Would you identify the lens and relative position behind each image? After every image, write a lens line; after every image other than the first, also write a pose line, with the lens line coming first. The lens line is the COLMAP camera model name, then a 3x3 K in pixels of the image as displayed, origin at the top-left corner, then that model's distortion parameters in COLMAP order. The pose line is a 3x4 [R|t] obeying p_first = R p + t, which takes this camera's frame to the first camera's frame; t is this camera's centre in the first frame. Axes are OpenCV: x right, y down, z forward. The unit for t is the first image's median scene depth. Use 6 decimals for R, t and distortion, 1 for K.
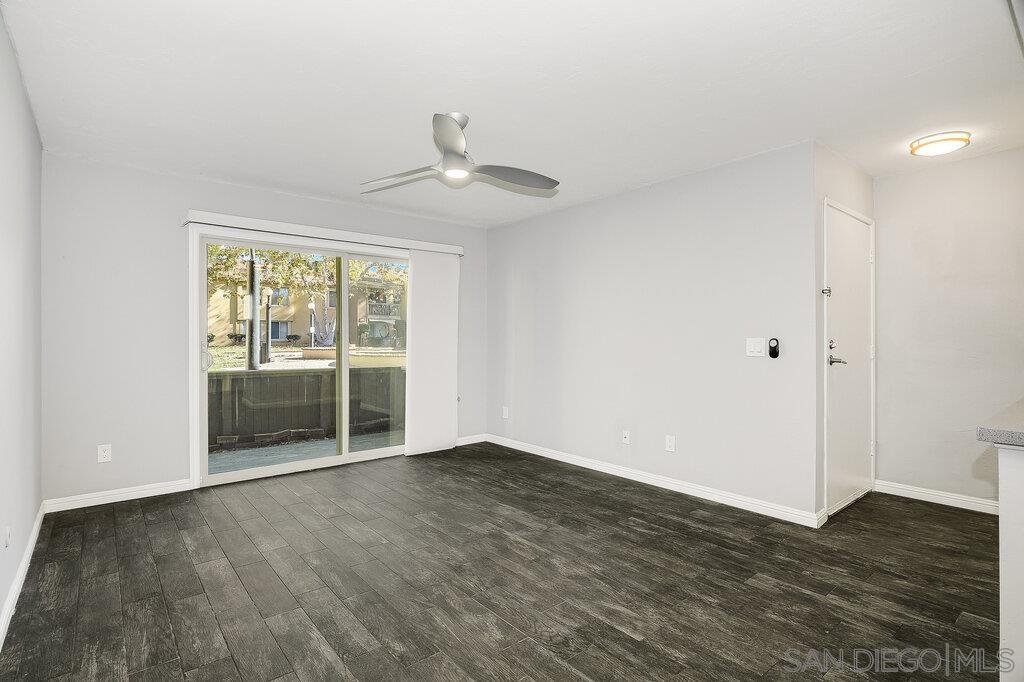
lens RADIAL K [[499.7, 0, 552.2], [0, 499.7, 337.9], [0, 0, 1]] dist [-0.003901, -0.000219]
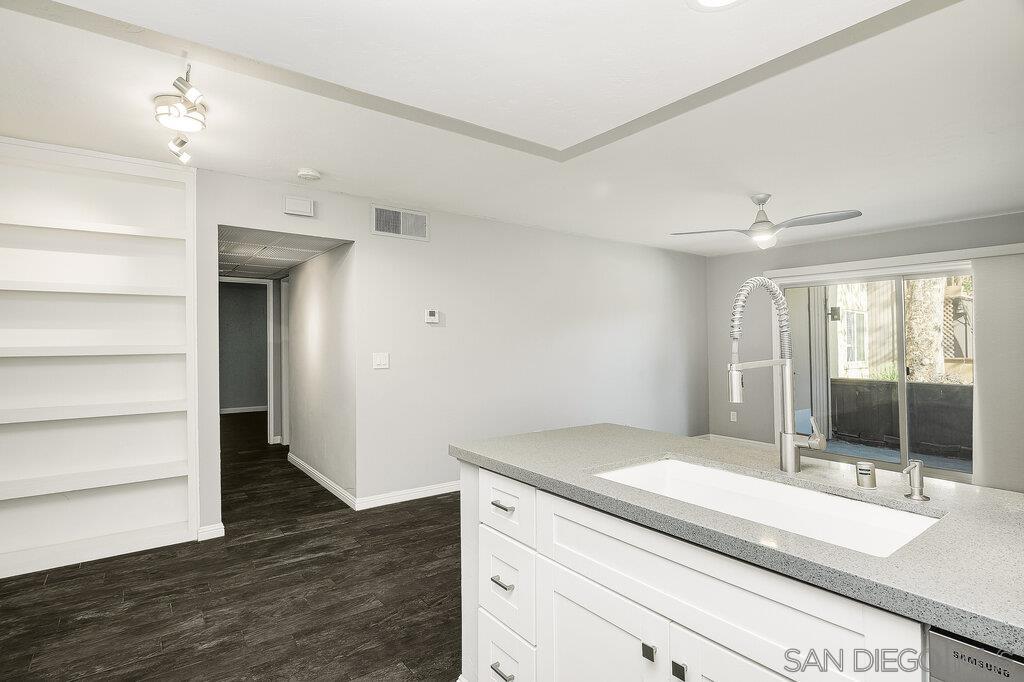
lens RADIAL K [[552.5, 0, 482.6], [0, 552.5, 318.9], [0, 0, 1]] dist [-0.025268, -0.001376]
pose [[-0.120724, -0.036753, -0.992005, 1.275952], [-0.002783, 0.999323, -0.036686, -0.042087], [0.992682, -0.001668, -0.120745, 0.388398]]
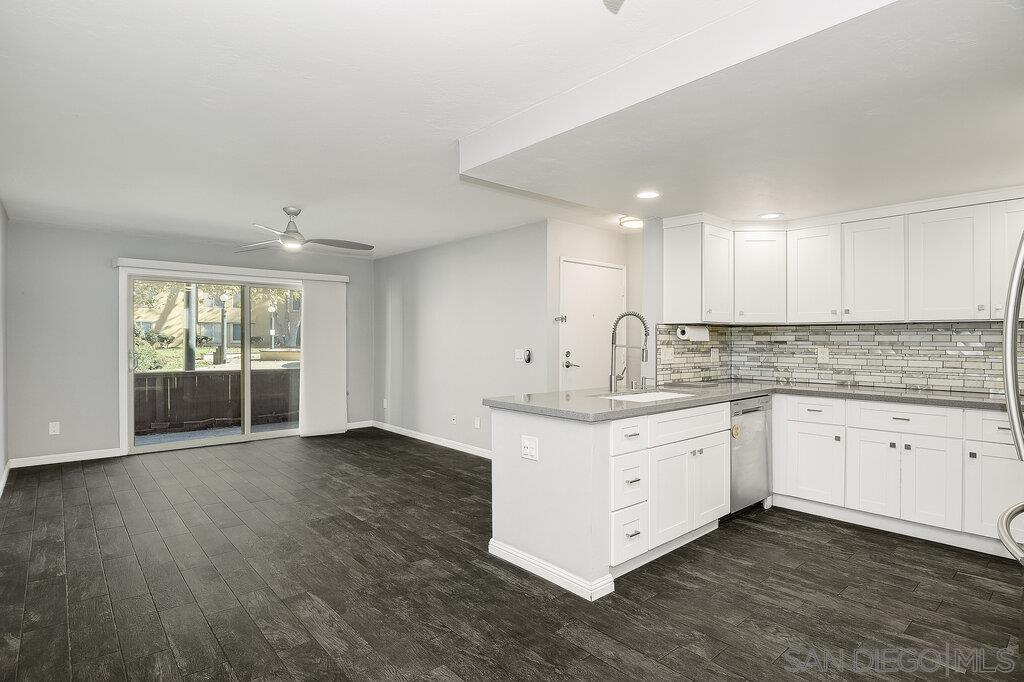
lens RADIAL K [[496.1, 0, 547.2], [0, 496.1, 341.1], [0, 0, 1]] dist [0.017732, -0.006704]
pose [[0.999323, 0.005680, 0.036361, 0.502128], [-0.005779, 0.999980, 0.002633, -0.033663], [-0.036346, -0.002842, 0.999335, -0.536526]]
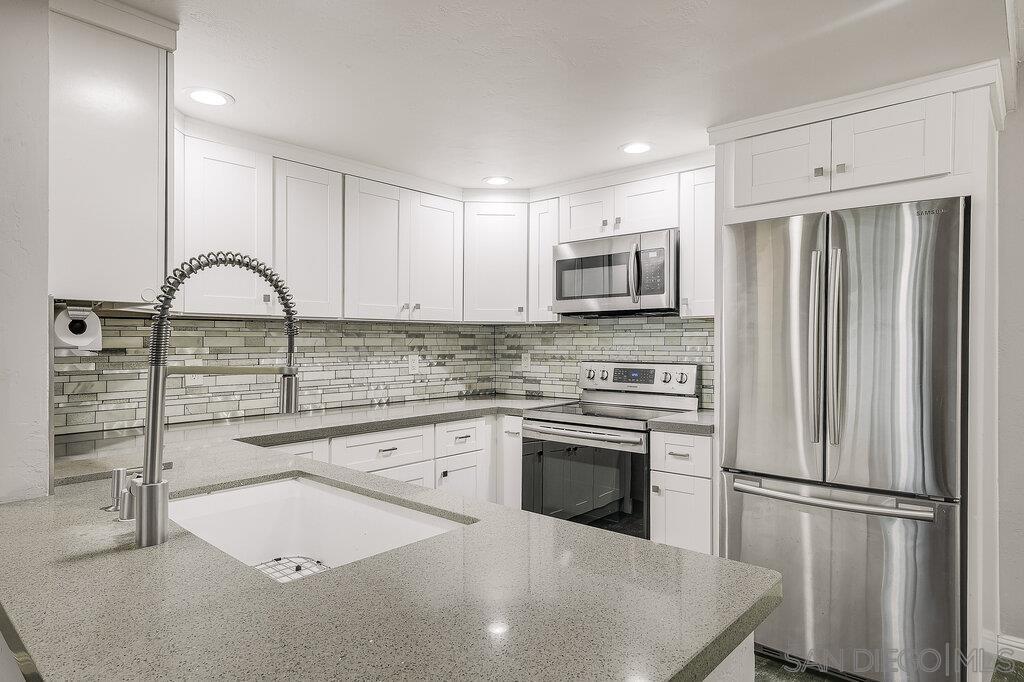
lens RADIAL K [[602.6, 0, 512.0], [0, 602.6, 341.0], [0, 0, 1]] dist [0.003217, 0.000373]
pose [[-0.104690, 0.007251, 0.994478, 0.300659], [0.002607, 0.999972, -0.007017, -0.036416], [-0.994501, 0.001858, -0.104706, 0.433043]]
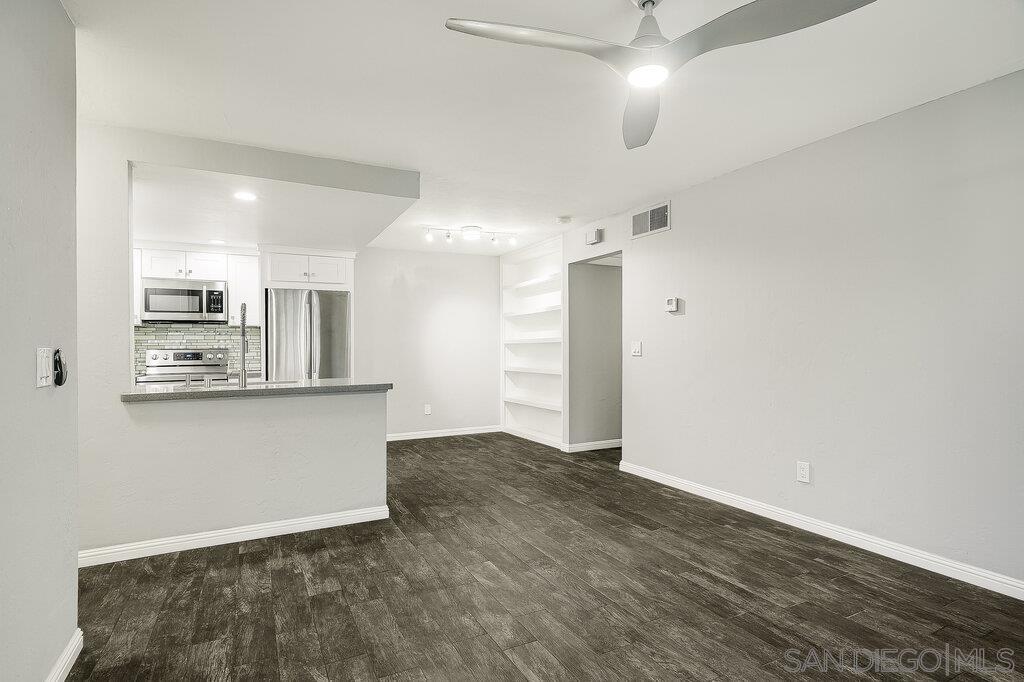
lens RADIAL K [[535.2, 0, 501.9], [0, 535.2, 331.3], [0, 0, 1]] dist [0.005813, 0.000447]
pose [[-0.950327, 0.020383, 0.310586, -0.219586], [0.012765, 0.999566, -0.026541, 0.001516], [-0.310993, -0.021258, -0.950175, 1.574208]]
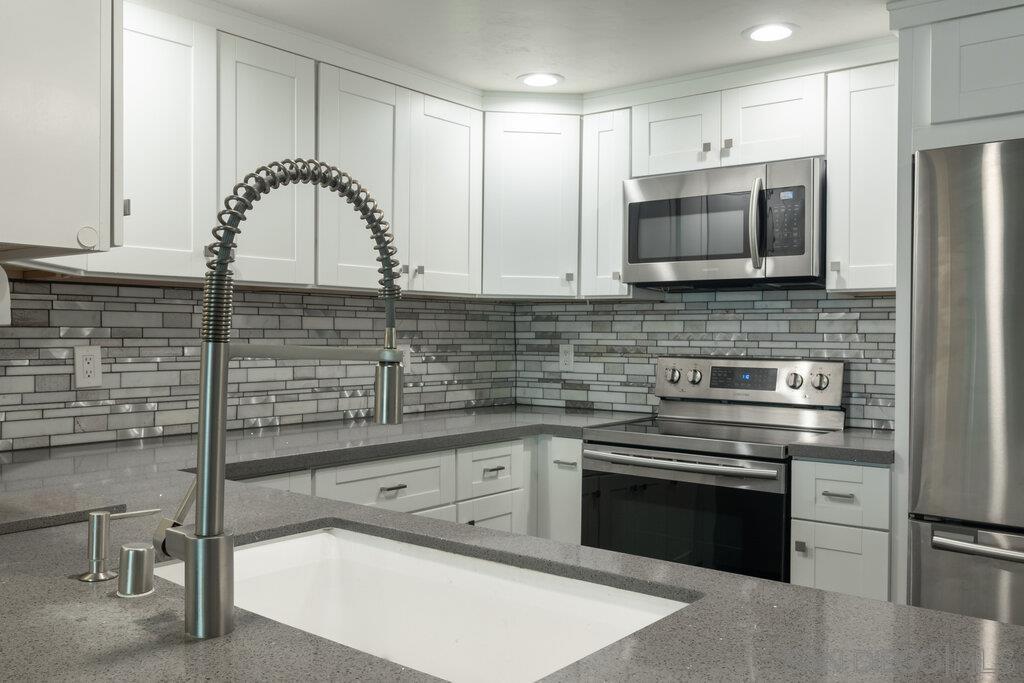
lens RADIAL K [[895.2, 0, 512.0], [0, 895.2, 341.5], [0, 0, 1]] dist [0.007636, 0.001642]
pose [[-0.158360, -0.005104, 0.987368, 0.344562], [-0.006615, 0.999970, 0.004108, -0.026446], [-0.987359, -0.005880, -0.158389, 0.559704]]
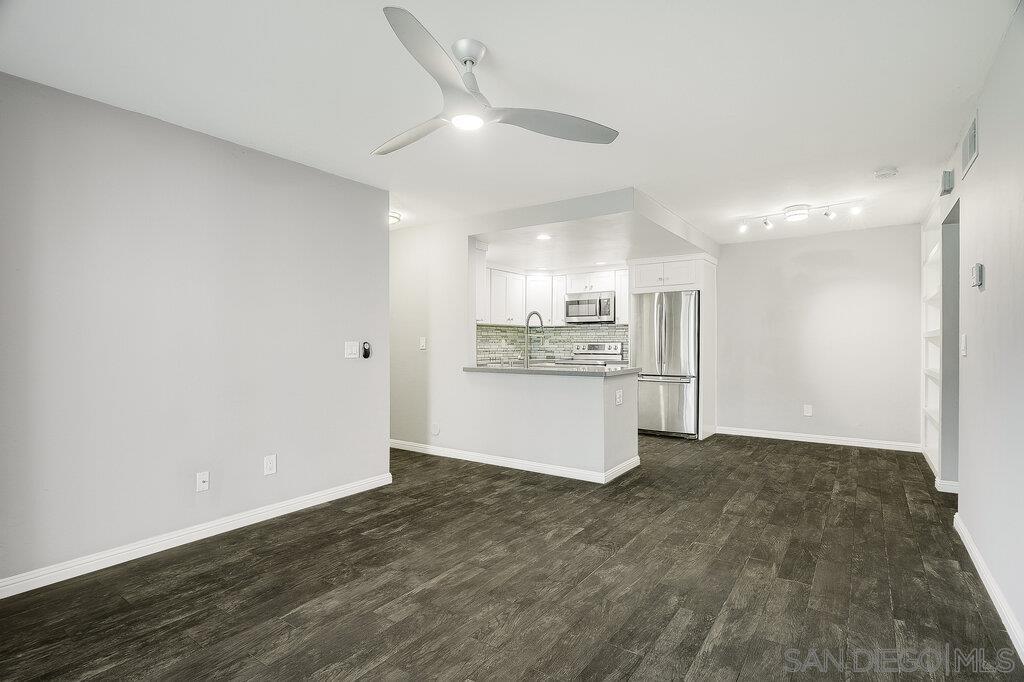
lens RADIAL K [[486.4, 0, 491.7], [0, 486.4, 337.9], [0, 0, 1]] dist [-0.004228, -0.000300]
pose [[-0.172711, 0.014206, 0.984870, -0.854662], [0.003357, 0.999899, -0.013834, 0.010308], [-0.984967, 0.000917, -0.172741, 1.010467]]
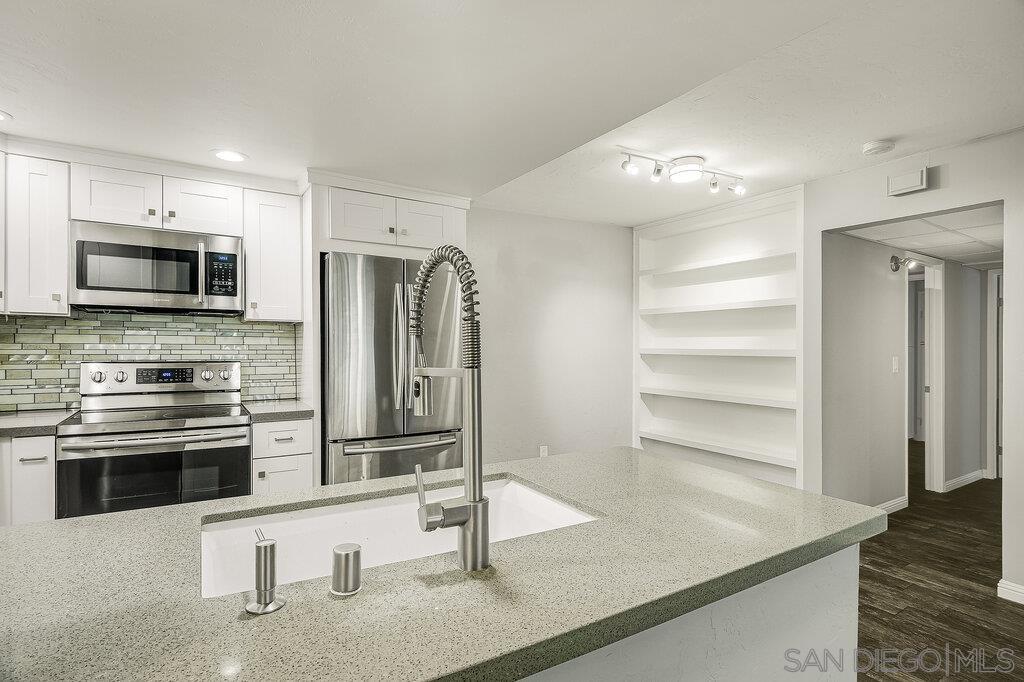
lens RADIAL K [[513.0, 0, 512.0], [0, 513.0, 341.0], [0, 0, 1]] dist [-0.001415, -0.000123]
pose [[-0.977751, -0.003783, 0.209734, 0.615532], [-0.004604, 0.999984, -0.003425, -0.041368], [-0.209717, -0.004315, -0.977753, 0.898470]]
